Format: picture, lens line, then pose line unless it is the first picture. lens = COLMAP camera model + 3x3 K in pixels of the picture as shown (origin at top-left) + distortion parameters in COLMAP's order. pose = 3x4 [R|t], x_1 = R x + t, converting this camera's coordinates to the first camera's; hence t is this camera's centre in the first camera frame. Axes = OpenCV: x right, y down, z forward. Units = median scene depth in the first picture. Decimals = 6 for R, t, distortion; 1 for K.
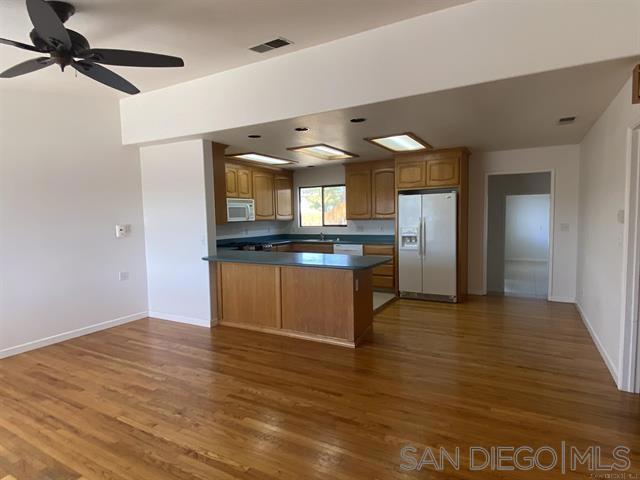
lens RADIAL K [[362.9, 0, 319.9], [0, 362.9, 240.2], [0, 0, 1]] dist [0.003046, -0.000416]
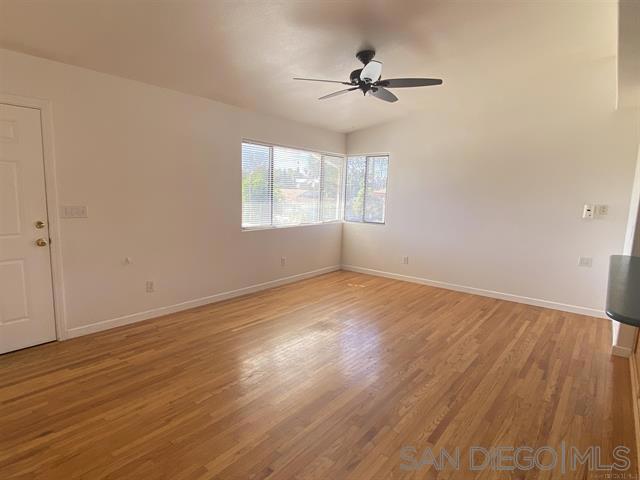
lens RADIAL K [[362.9, 0, 318.0], [0, 362.9, 240.6], [0, 0, 1]] dist [0.003046, -0.000416]
pose [[-0.163665, 0.152054, -0.974727, 0.578806], [-0.095814, 0.980929, 0.169109, -0.056312], [0.981852, 0.121070, -0.145975, 0.650637]]
